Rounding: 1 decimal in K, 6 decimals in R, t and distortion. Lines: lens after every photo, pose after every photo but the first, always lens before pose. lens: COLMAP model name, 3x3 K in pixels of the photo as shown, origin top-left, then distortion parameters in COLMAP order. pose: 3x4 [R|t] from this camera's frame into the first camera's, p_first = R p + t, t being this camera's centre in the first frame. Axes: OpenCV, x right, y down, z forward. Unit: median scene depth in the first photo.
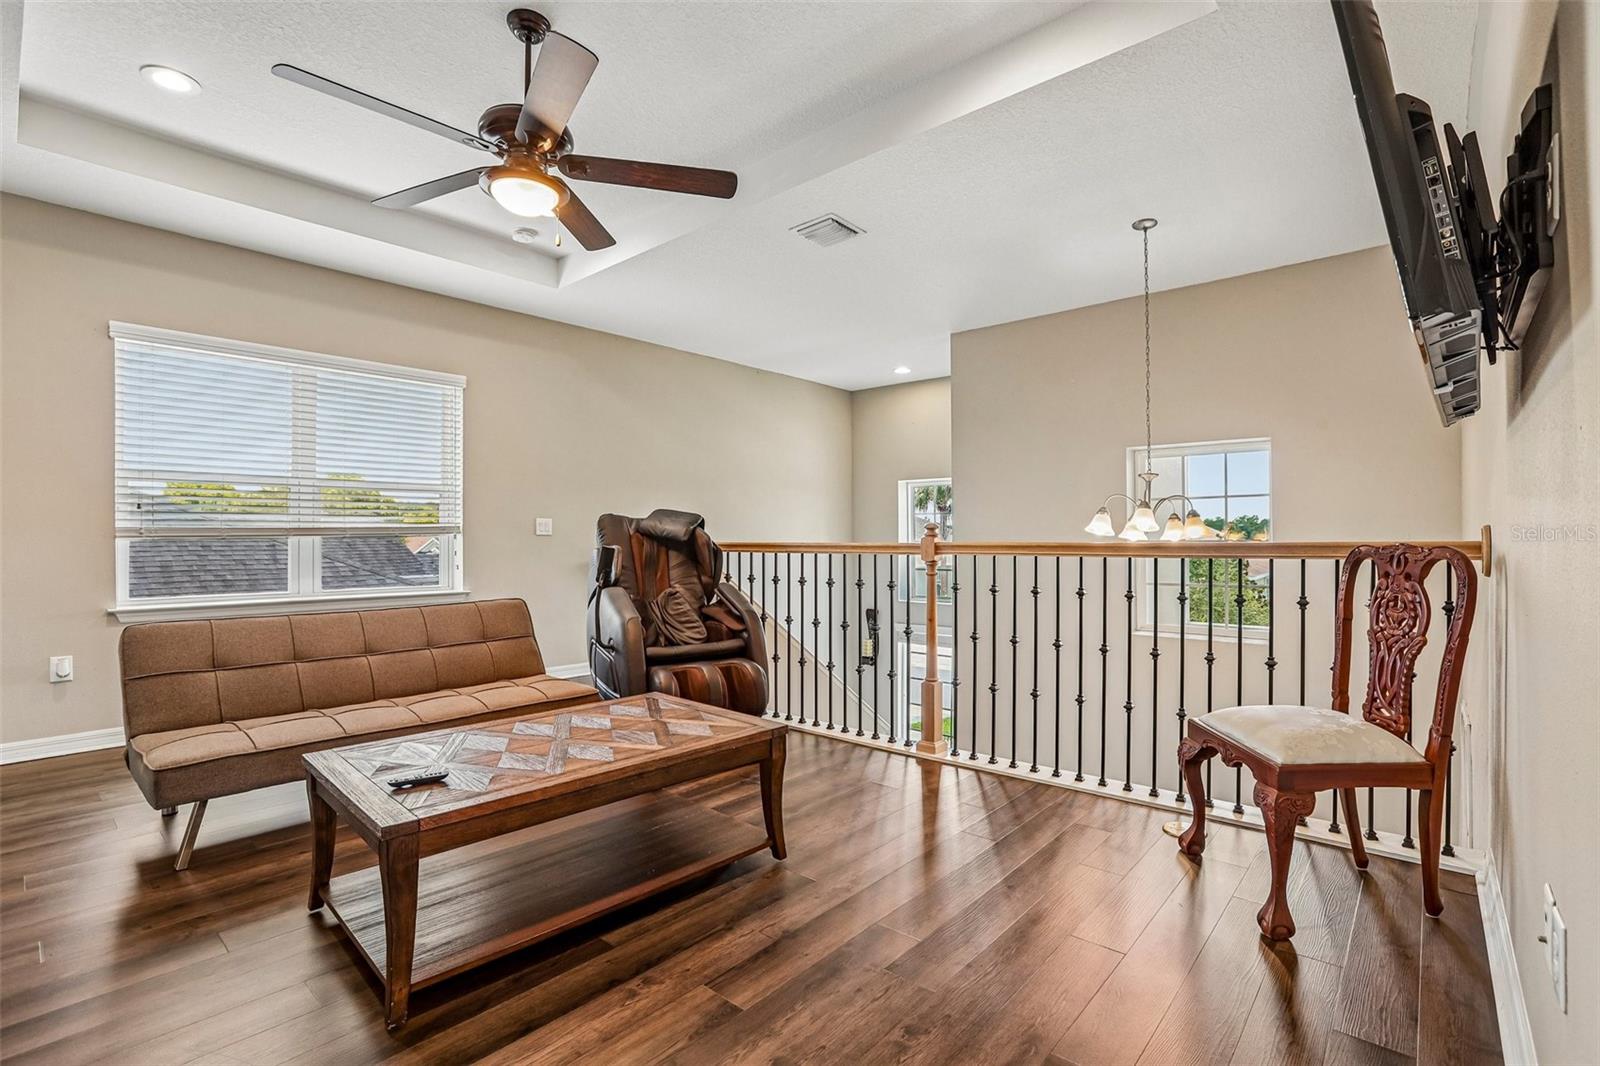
lens RADIAL K [[745.3, 0, 799.7], [0, 745.3, 537.6], [0, 0, 1]] dist [-0.033568, 0.018129]
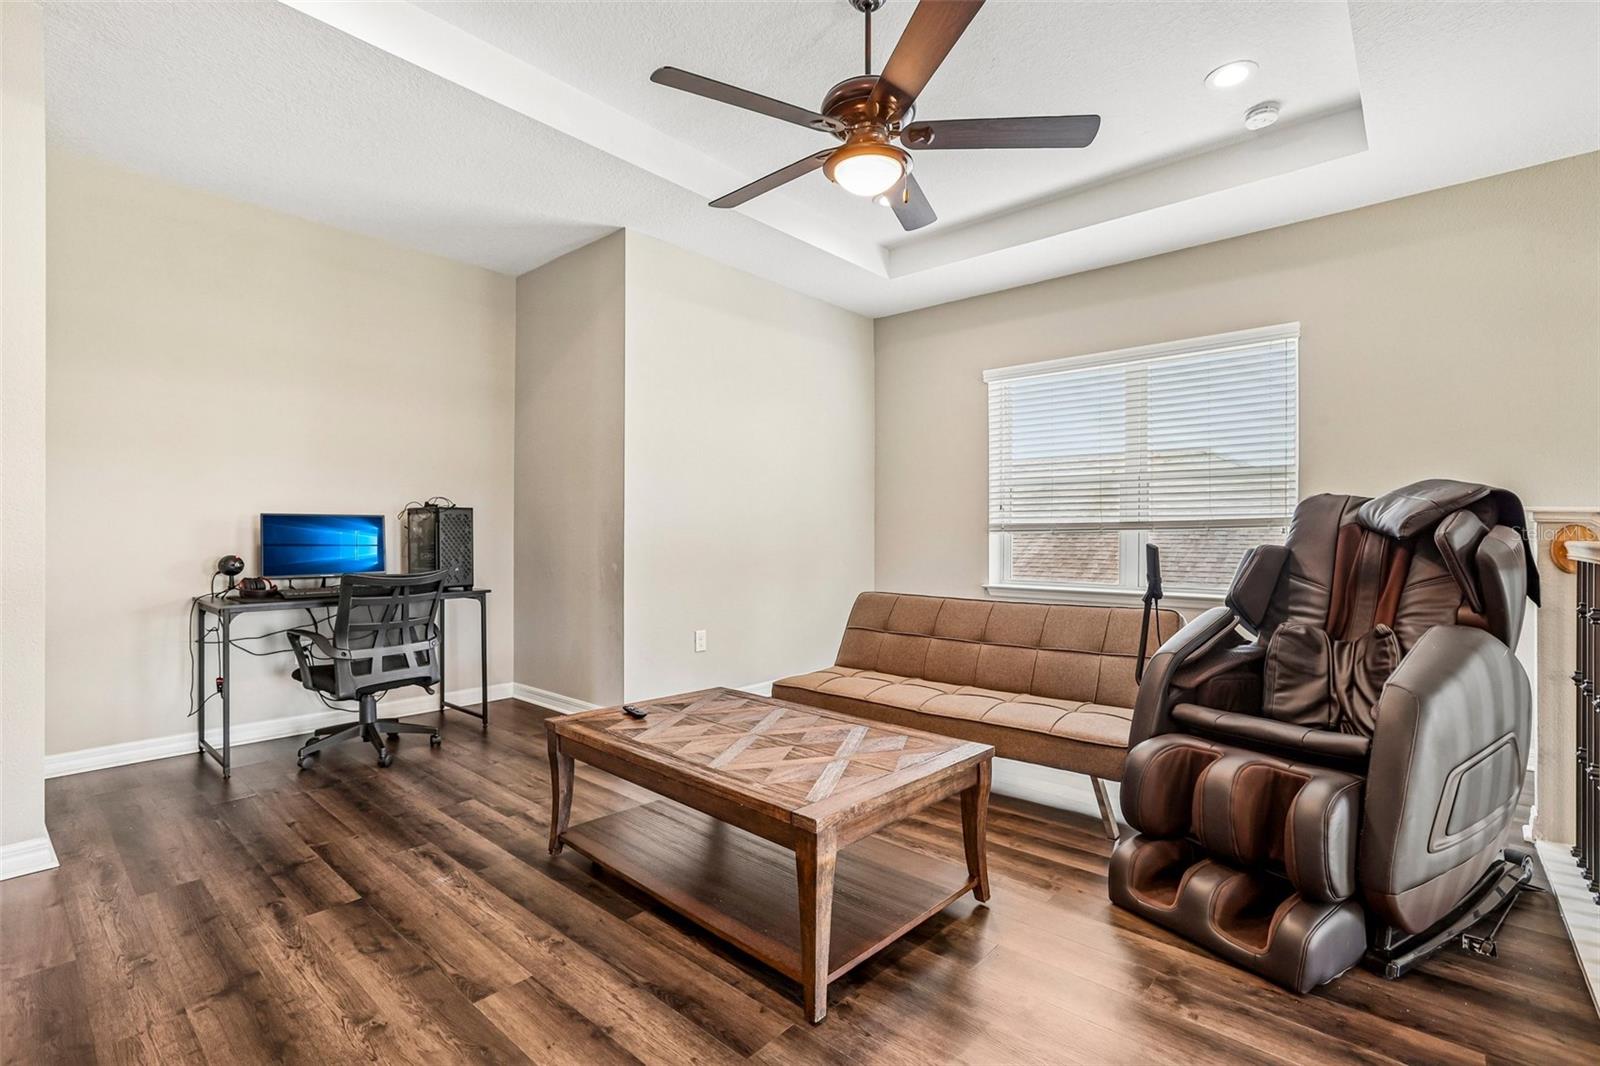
lens RADIAL K [[745.3, 0, 807.0], [0, 745.3, 534.9], [0, 0, 1]] dist [-0.033568, 0.018129]
pose [[0.002599, 0.004582, -0.999986, 0.435737], [-0.002061, 0.999987, 0.004576, 0.000631], [0.999994, 0.002049, 0.002609, 0.686562]]
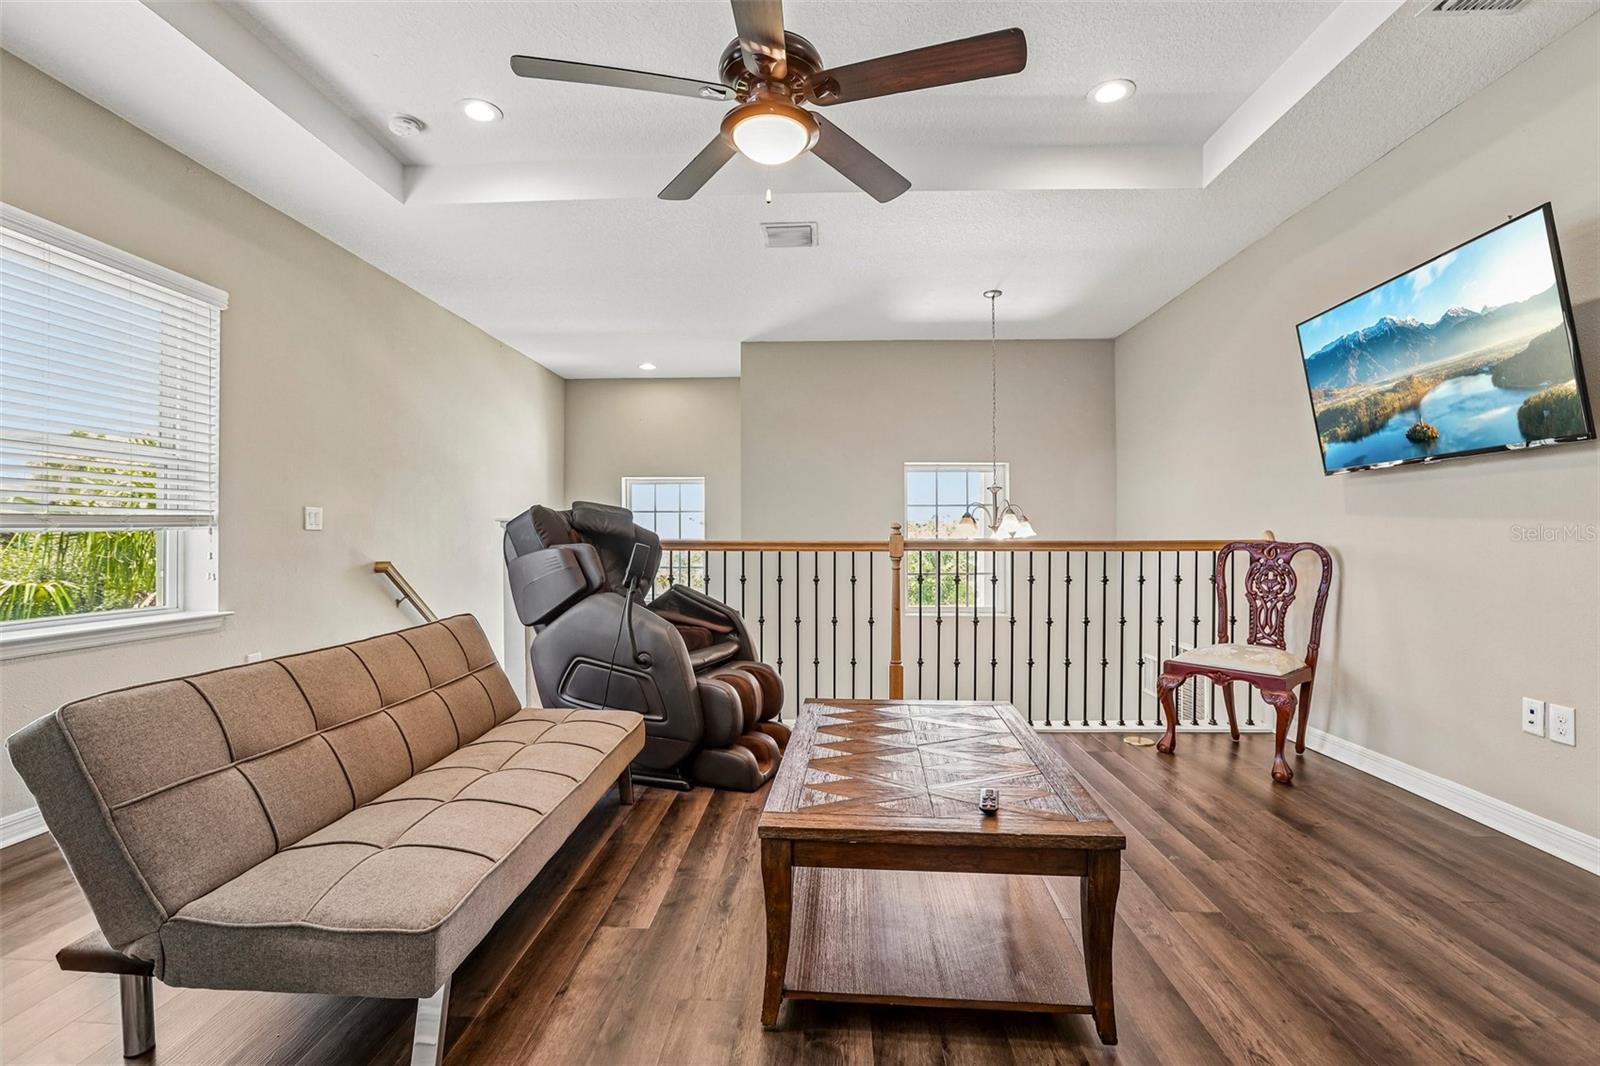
lens RADIAL K [[745.3, 0, 782.9], [0, 745.3, 531.5], [0, 0, 1]] dist [-0.033568, 0.018129]
pose [[0.782029, 0.007295, 0.623200, -0.669636], [-0.003903, 0.999969, -0.006807, 0.001623], [-0.623230, 0.002891, 0.782033, 0.235239]]
